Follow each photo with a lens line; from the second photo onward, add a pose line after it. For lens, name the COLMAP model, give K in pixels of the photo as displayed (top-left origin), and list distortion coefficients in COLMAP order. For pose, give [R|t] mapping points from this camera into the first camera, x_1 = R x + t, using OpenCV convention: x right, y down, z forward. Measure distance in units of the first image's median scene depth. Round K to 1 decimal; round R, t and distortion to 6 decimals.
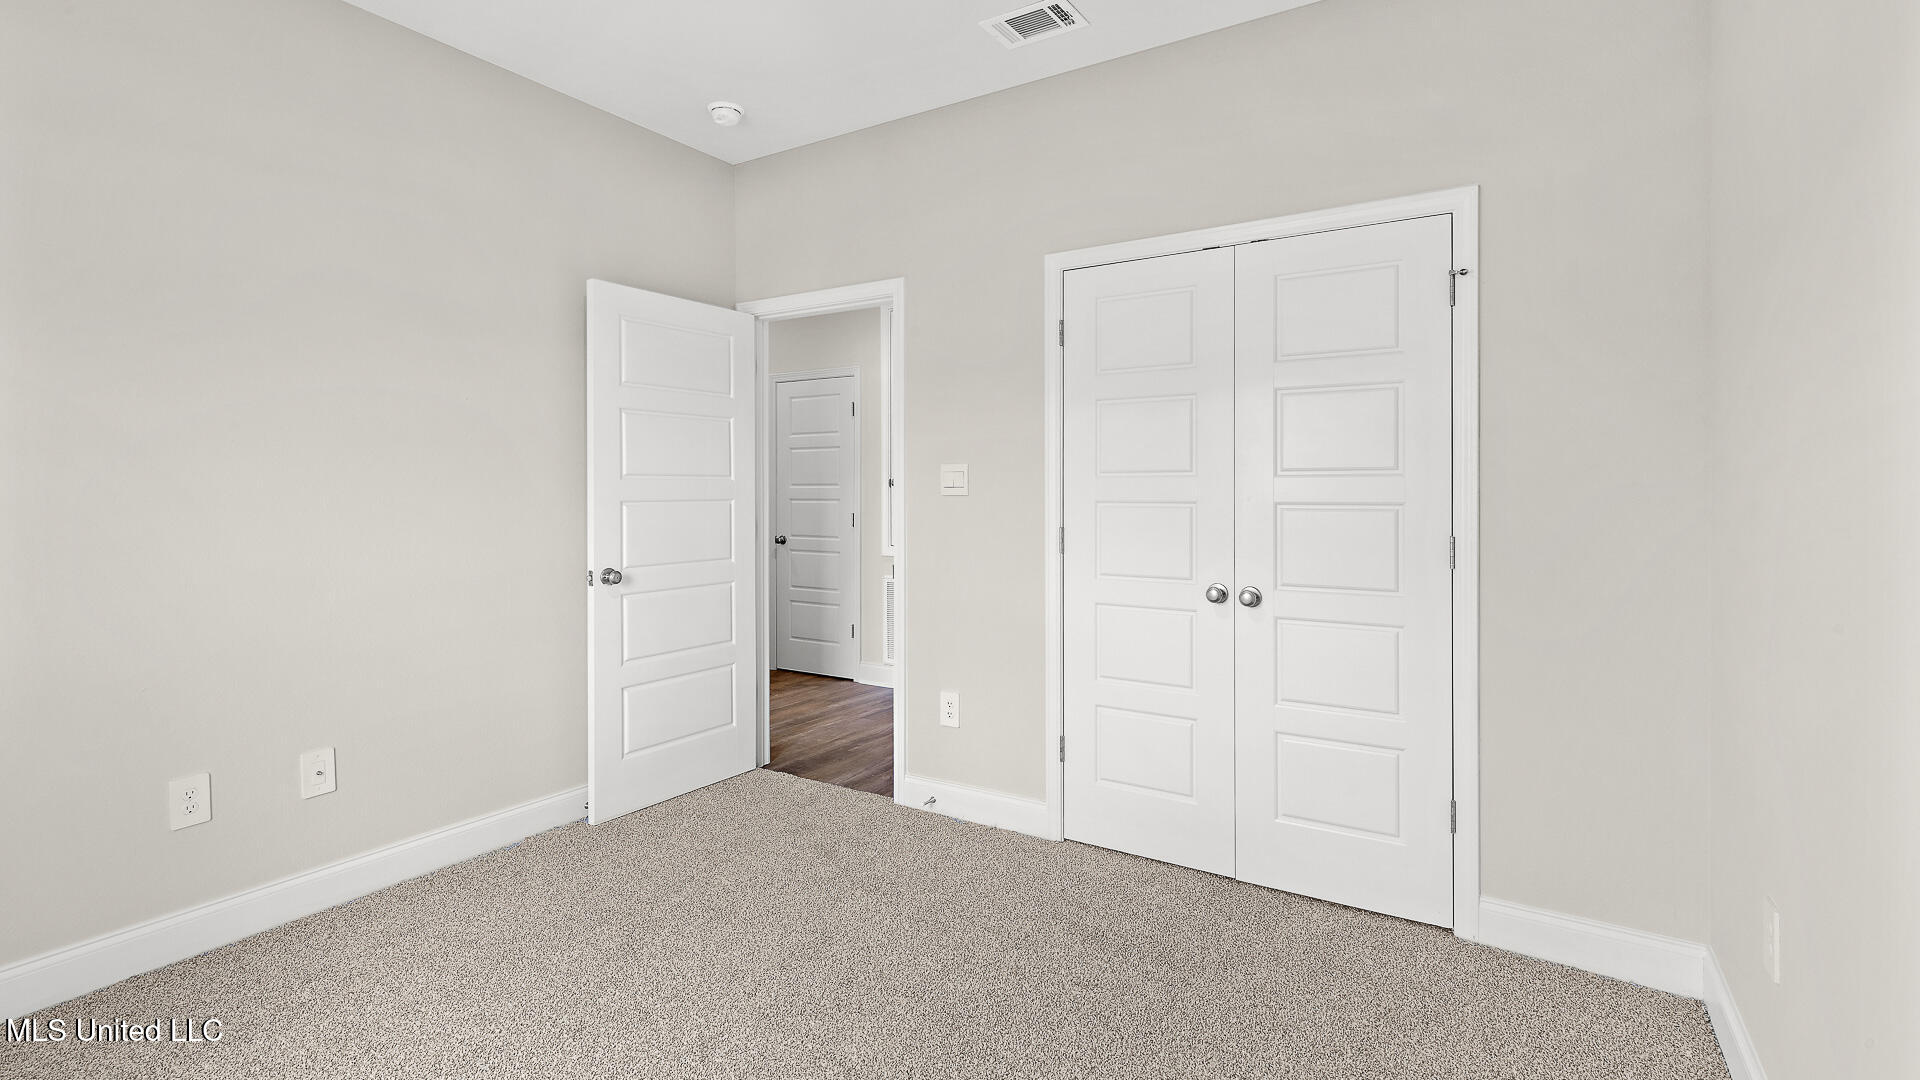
lens RADIAL K [[896.8, 0, 890.6], [0, 896.8, 497.0], [0, 0, 1]] dist [0.001279, 0.000276]
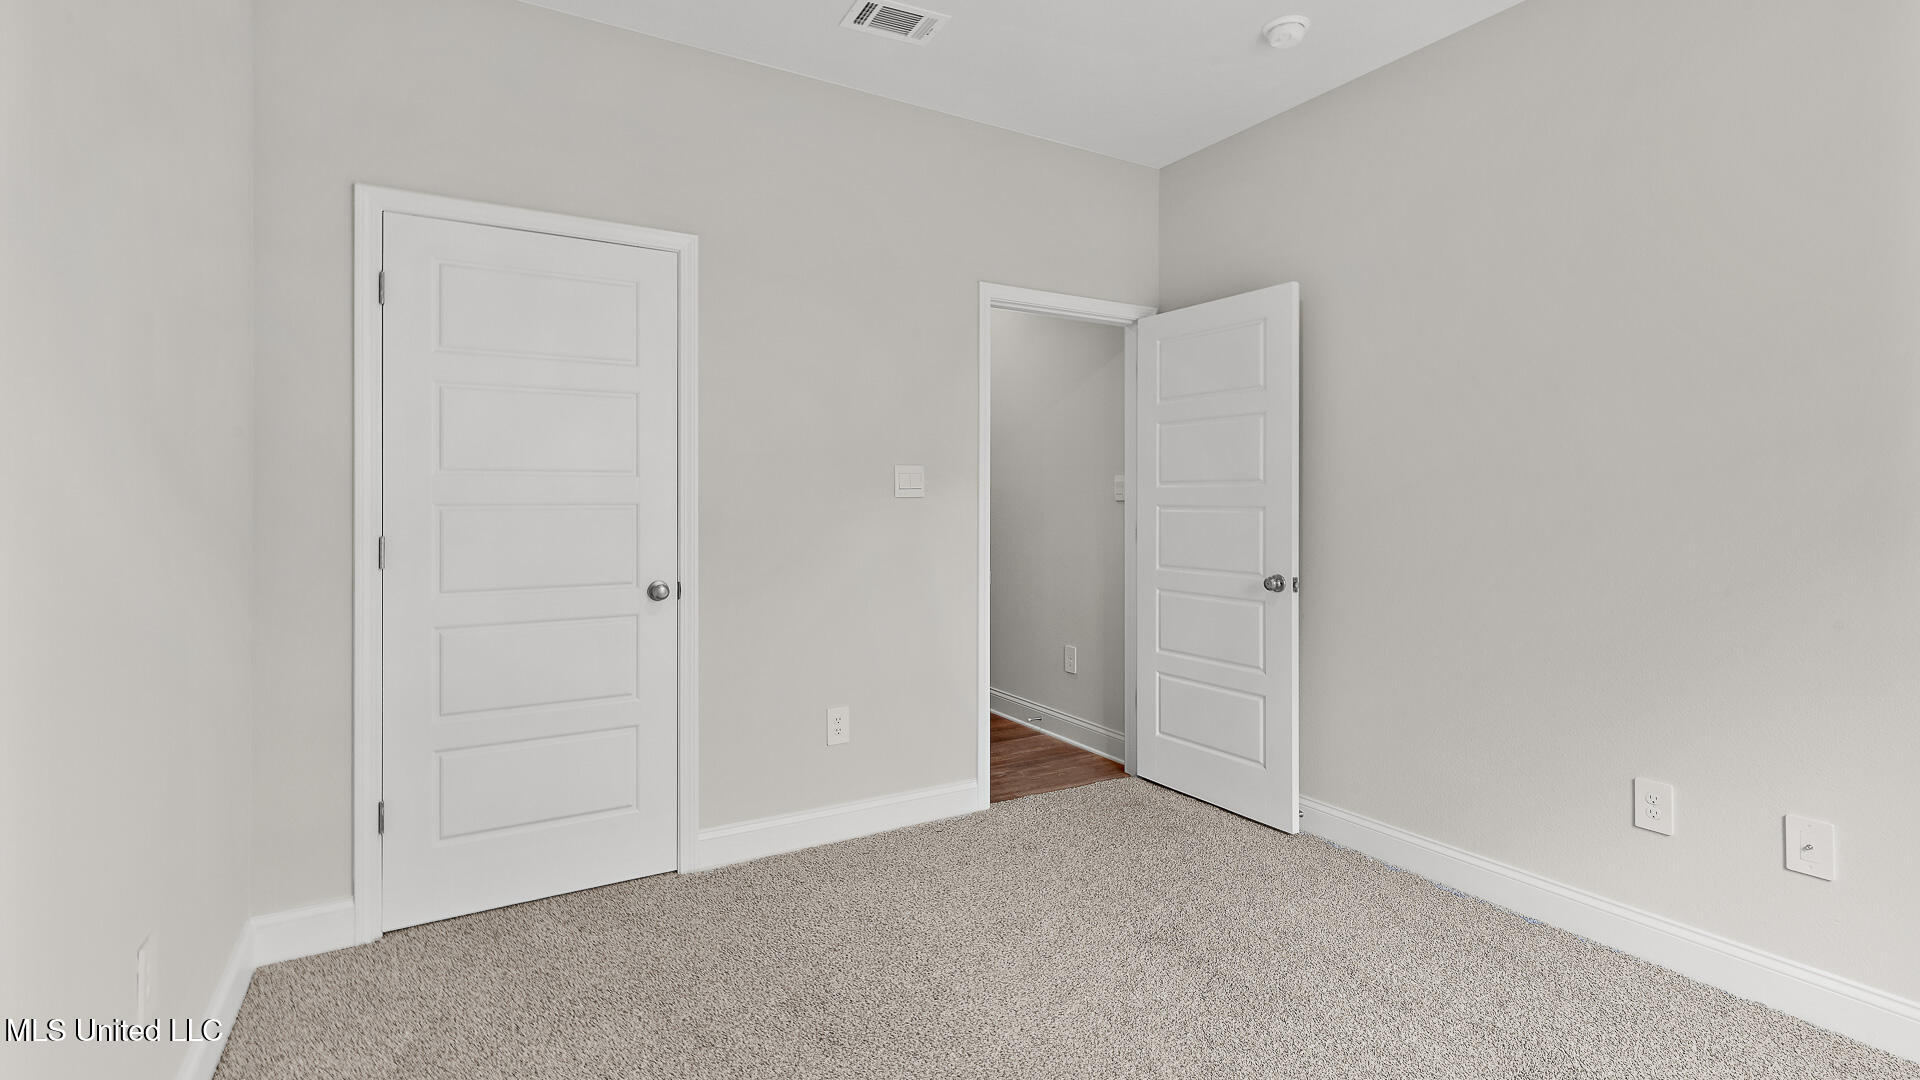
lens RADIAL K [[883.3, 0, 962.3], [0, 883.3, 494.0], [0, 0, 1]] dist [0.016253, -0.000322]
pose [[0.408800, 0.006380, 0.912602, -0.380925], [-0.003704, 0.999979, -0.005332, -0.000758], [-0.912616, -0.001200, 0.408815, 0.263040]]
